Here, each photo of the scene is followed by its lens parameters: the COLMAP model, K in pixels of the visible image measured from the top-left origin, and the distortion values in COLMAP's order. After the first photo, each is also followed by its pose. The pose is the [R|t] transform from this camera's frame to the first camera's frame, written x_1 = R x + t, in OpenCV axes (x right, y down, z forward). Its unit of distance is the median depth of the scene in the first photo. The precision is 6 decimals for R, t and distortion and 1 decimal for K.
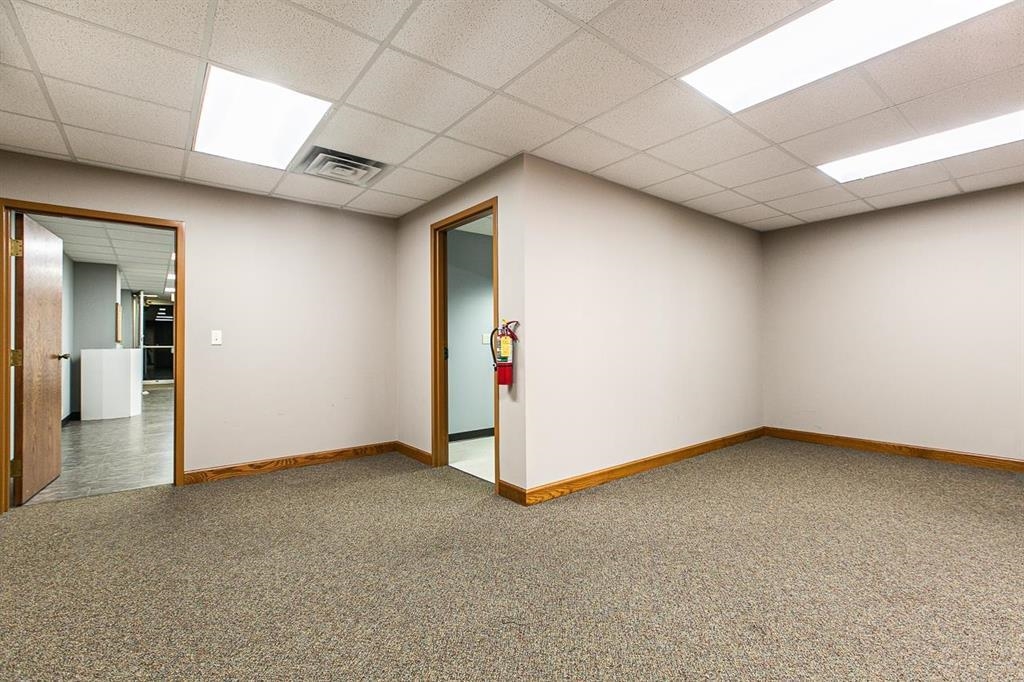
lens RADIAL K [[456.7, 0, 515.4], [0, 456.7, 340.1], [0, 0, 1]] dist [0.000694, -0.000123]
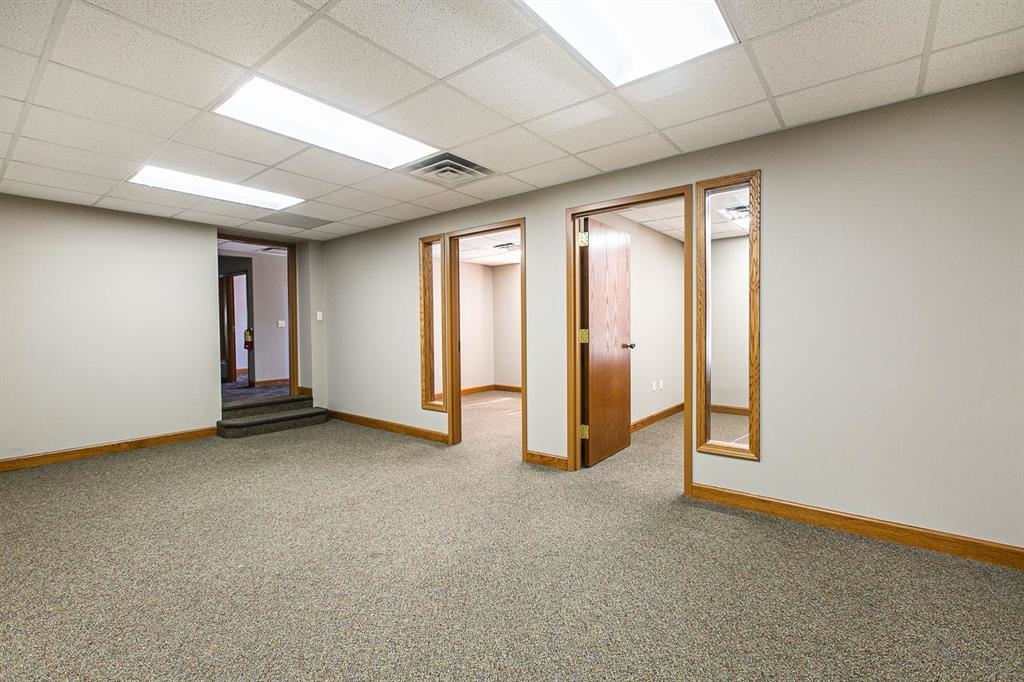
lens RADIAL K [[456.7, 0, 514.5], [0, 456.7, 339.9], [0, 0, 1]] dist [0.000694, -0.000123]
pose [[-0.228474, -0.018142, 0.973381, -0.607490], [0.001733, 0.999817, 0.019042, -0.034002], [-0.973548, 0.006037, -0.228401, 0.599056]]
